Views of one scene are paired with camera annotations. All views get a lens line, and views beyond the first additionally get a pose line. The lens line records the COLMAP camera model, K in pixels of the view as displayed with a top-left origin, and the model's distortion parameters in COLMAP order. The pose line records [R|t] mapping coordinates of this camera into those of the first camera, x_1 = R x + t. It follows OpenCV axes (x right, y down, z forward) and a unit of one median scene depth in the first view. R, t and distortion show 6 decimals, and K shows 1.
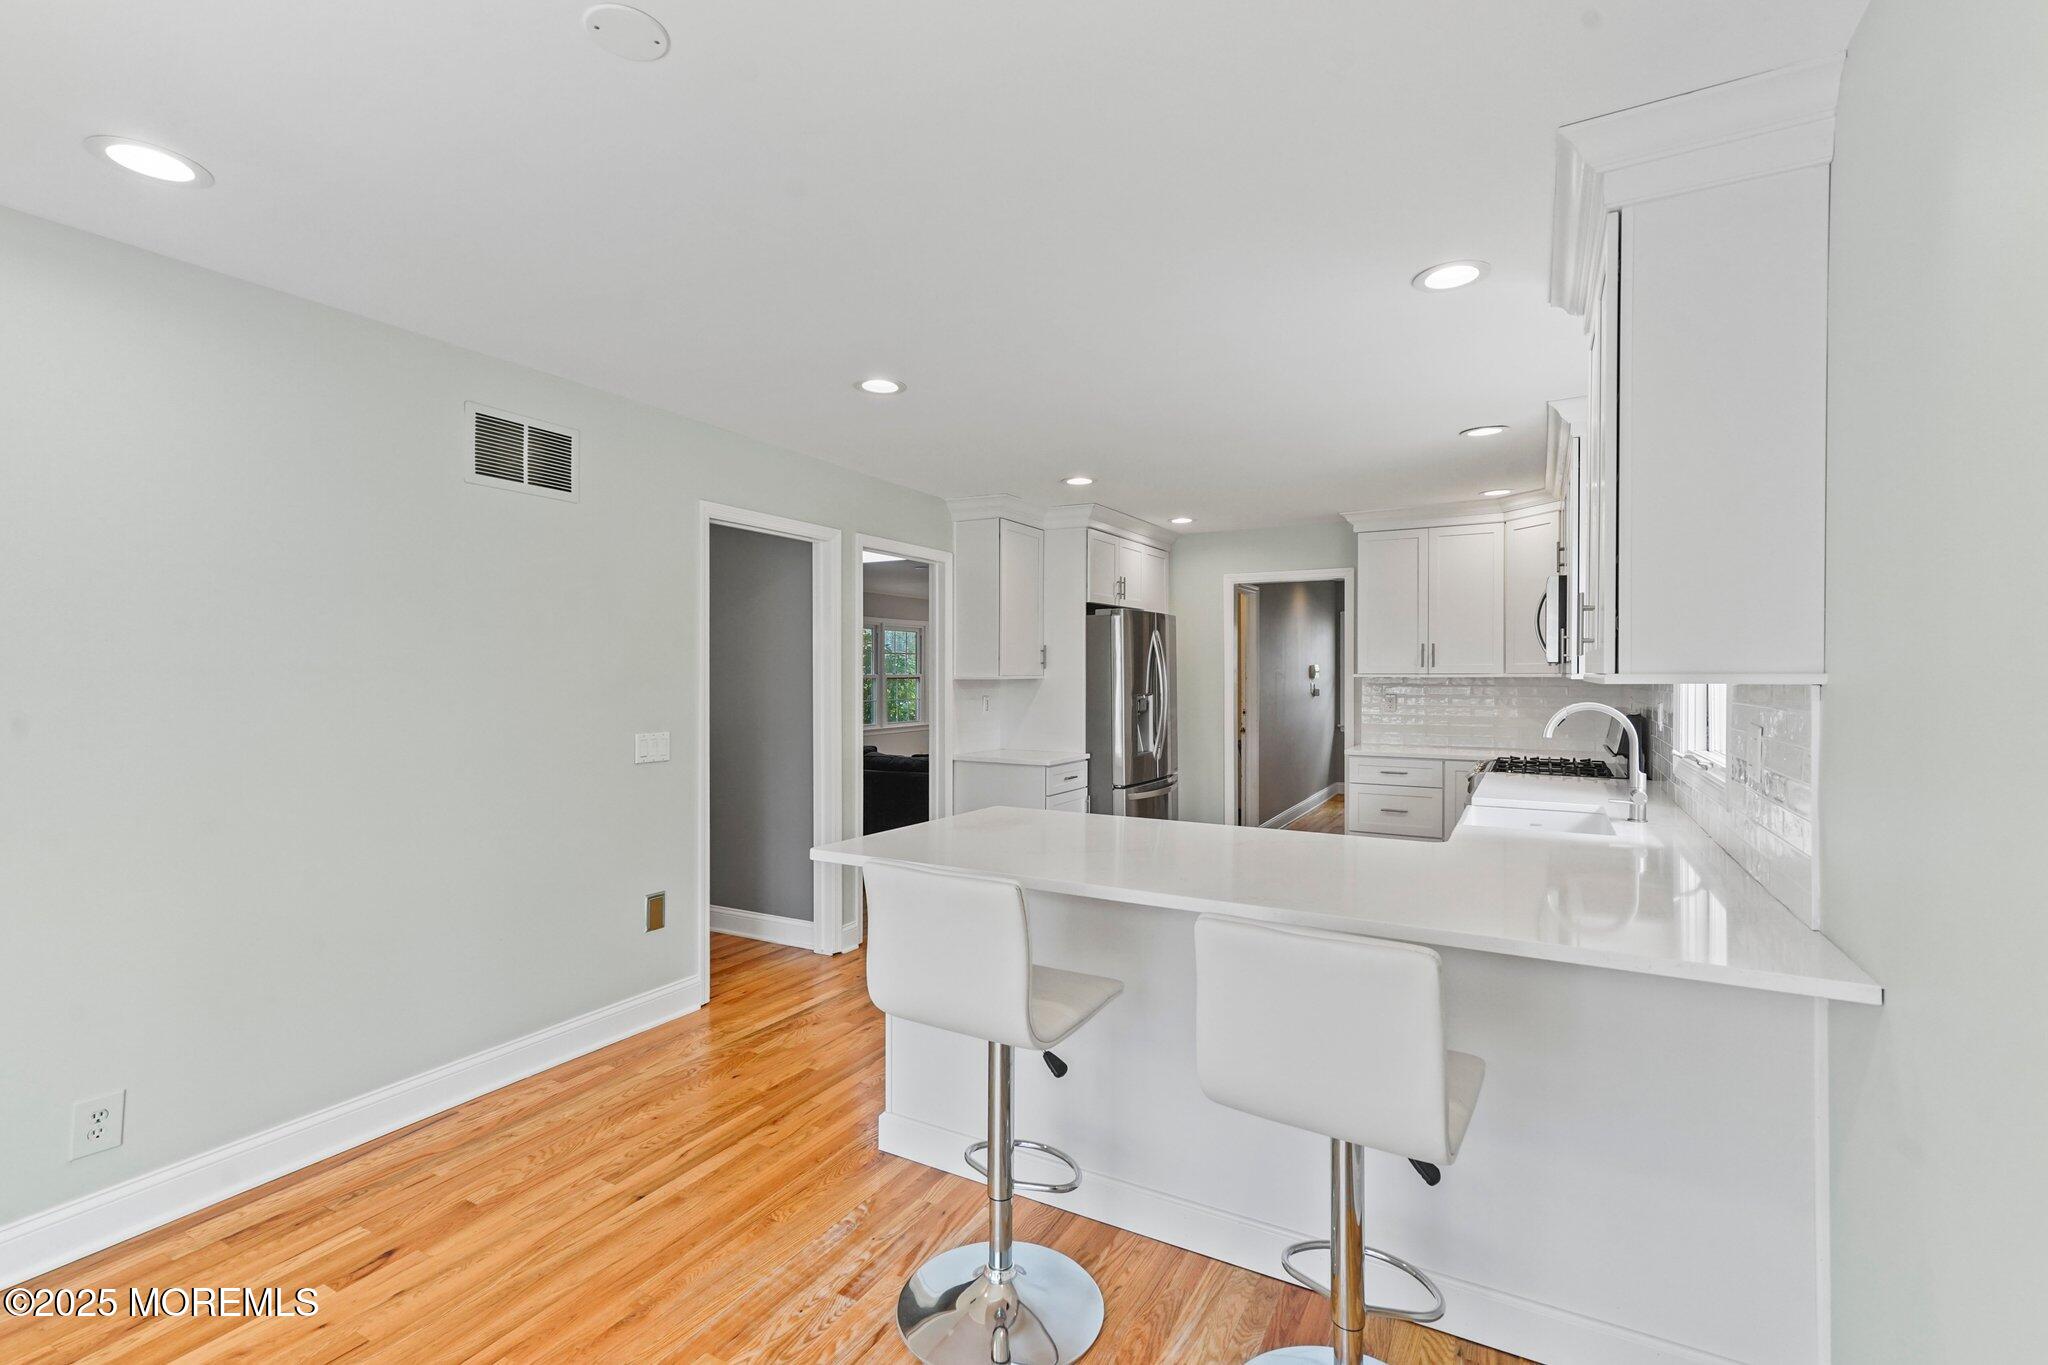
lens RADIAL K [[922.1, 0, 1019.1], [0, 922.1, 678.9], [0, 0, 1]] dist [0.016560, 0.000310]
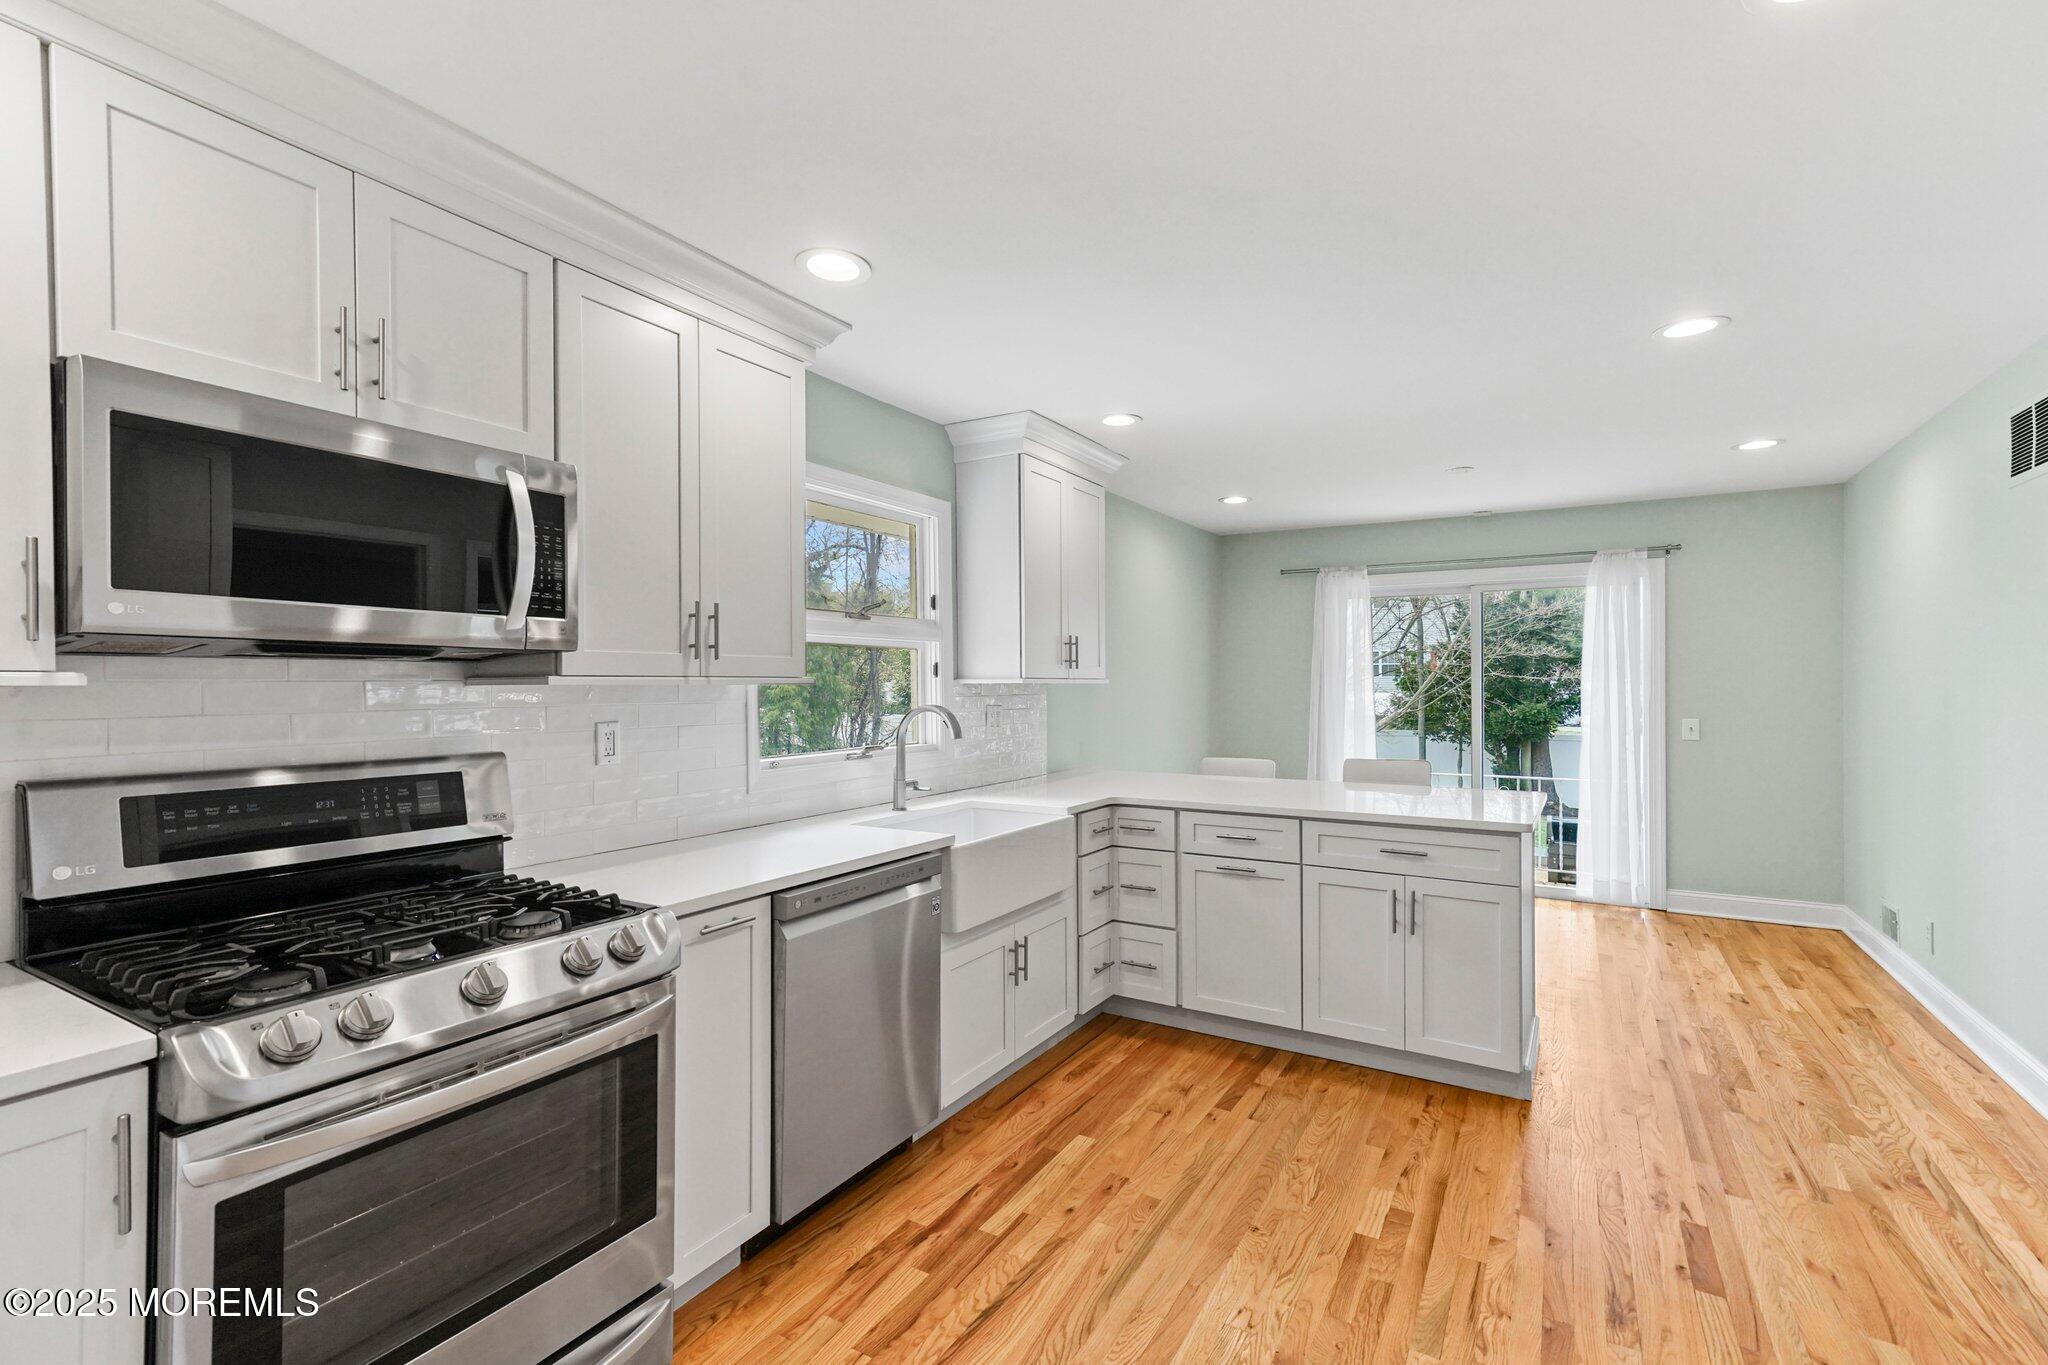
lens RADIAL K [[922.1, 0, 1019.1], [0, 922.1, 678.9], [0, 0, 1]] dist [0.016560, 0.000310]
pose [[-0.999614, 0.004269, 0.027445, 0.318309], [0.004281, 0.999991, 0.000375, -0.003173], [-0.027443, 0.000493, -0.999623, 1.369196]]
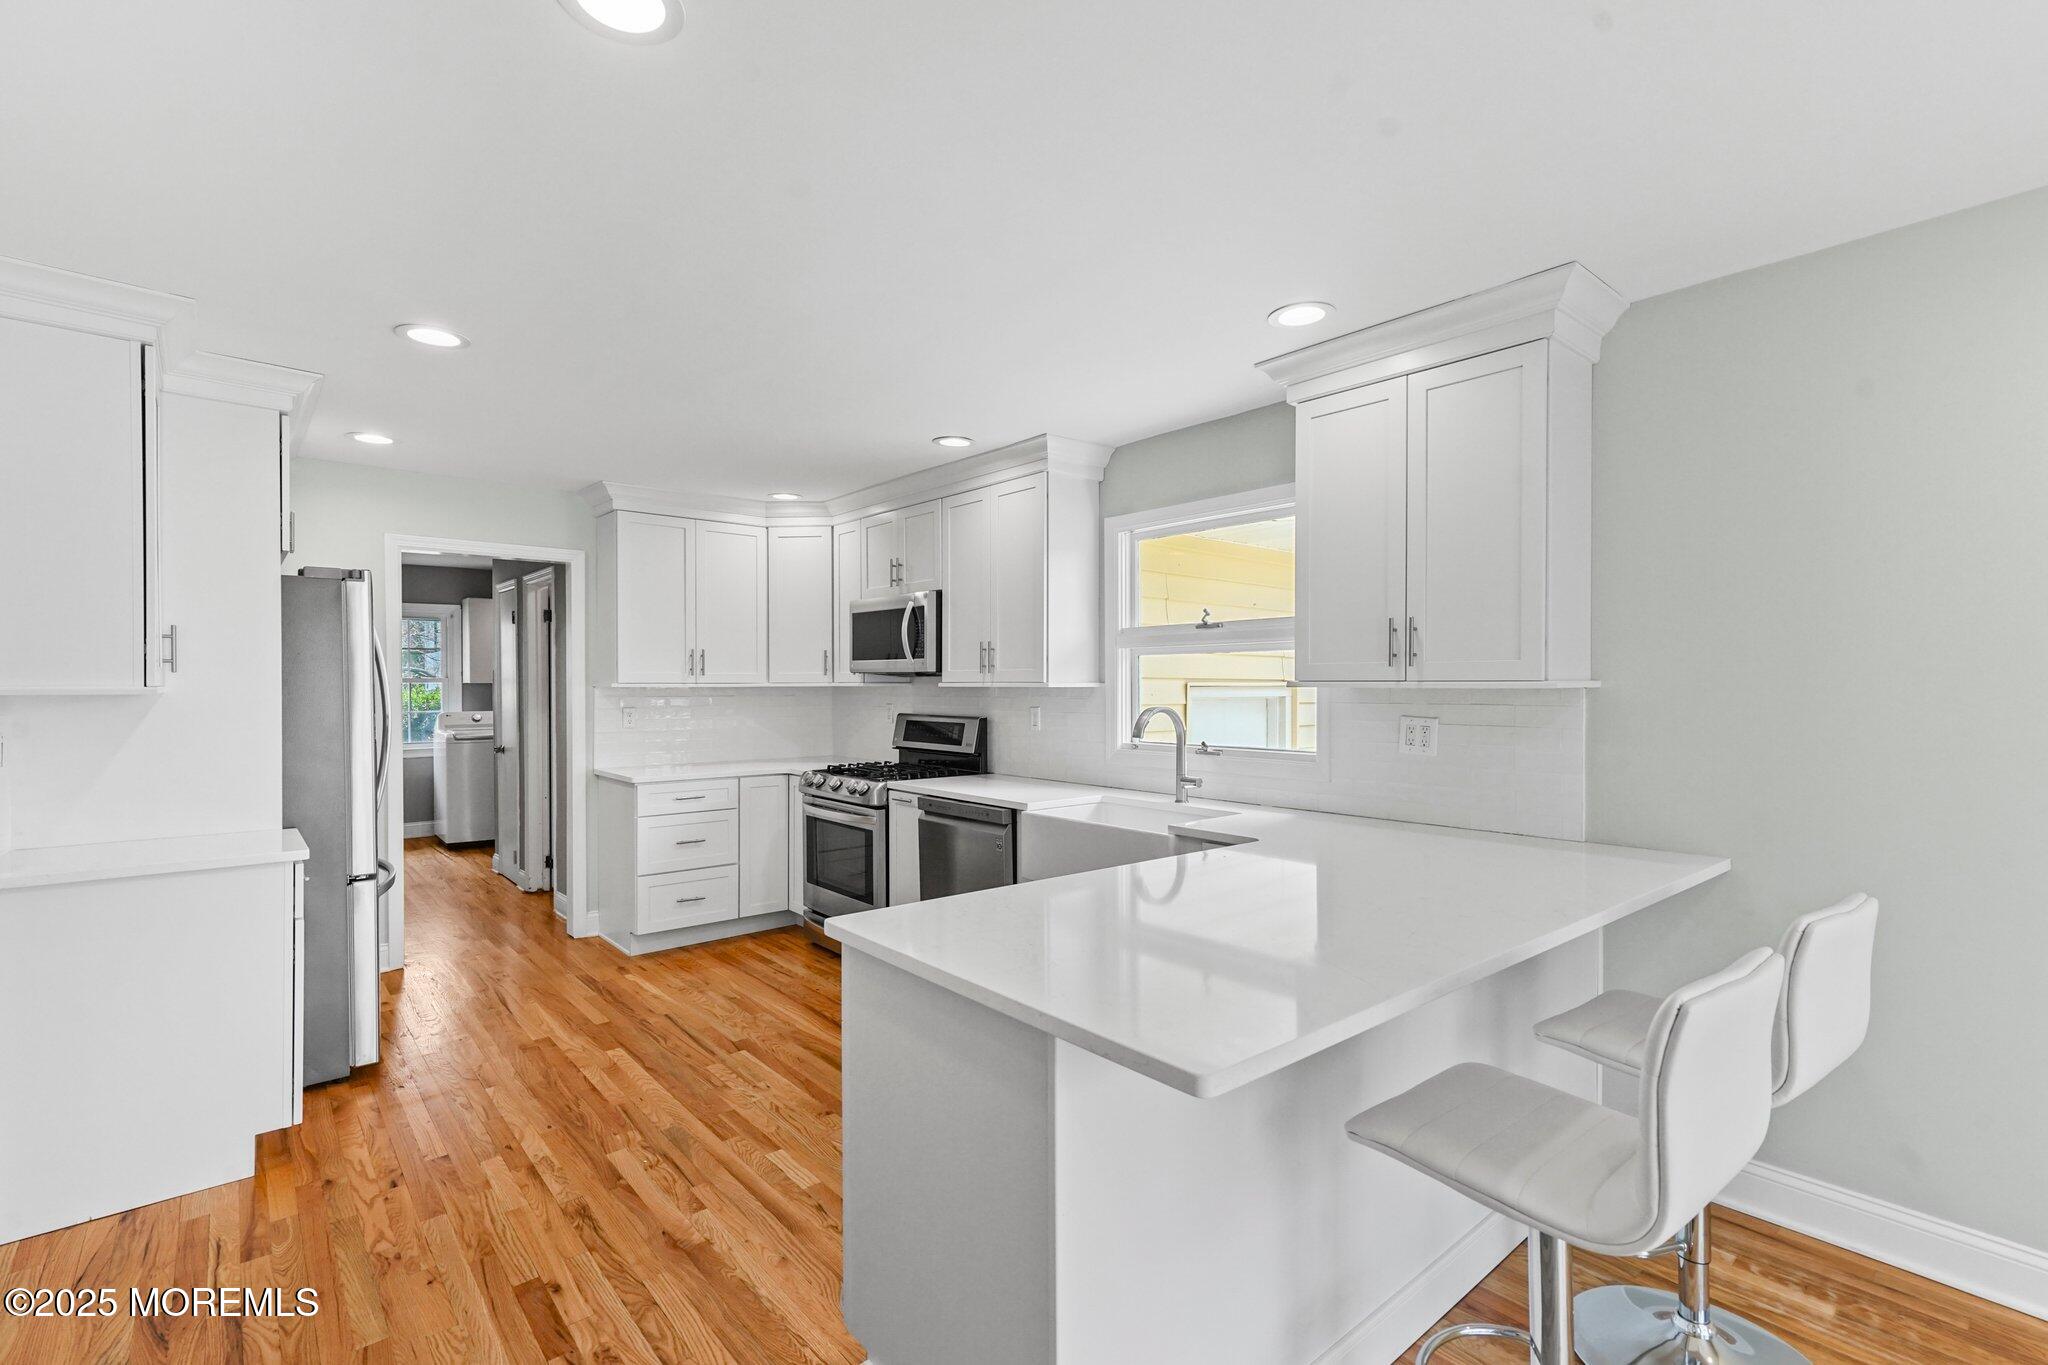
lens RADIAL K [[922.1, 0, 1019.1], [0, 922.1, 678.9], [0, 0, 1]] dist [0.016560, 0.000310]
pose [[0.348256, 0.002041, 0.937397, -0.360708], [0.007820, 0.999957, -0.005082, -0.003102], [-0.937367, 0.009100, 0.348225, 0.502565]]
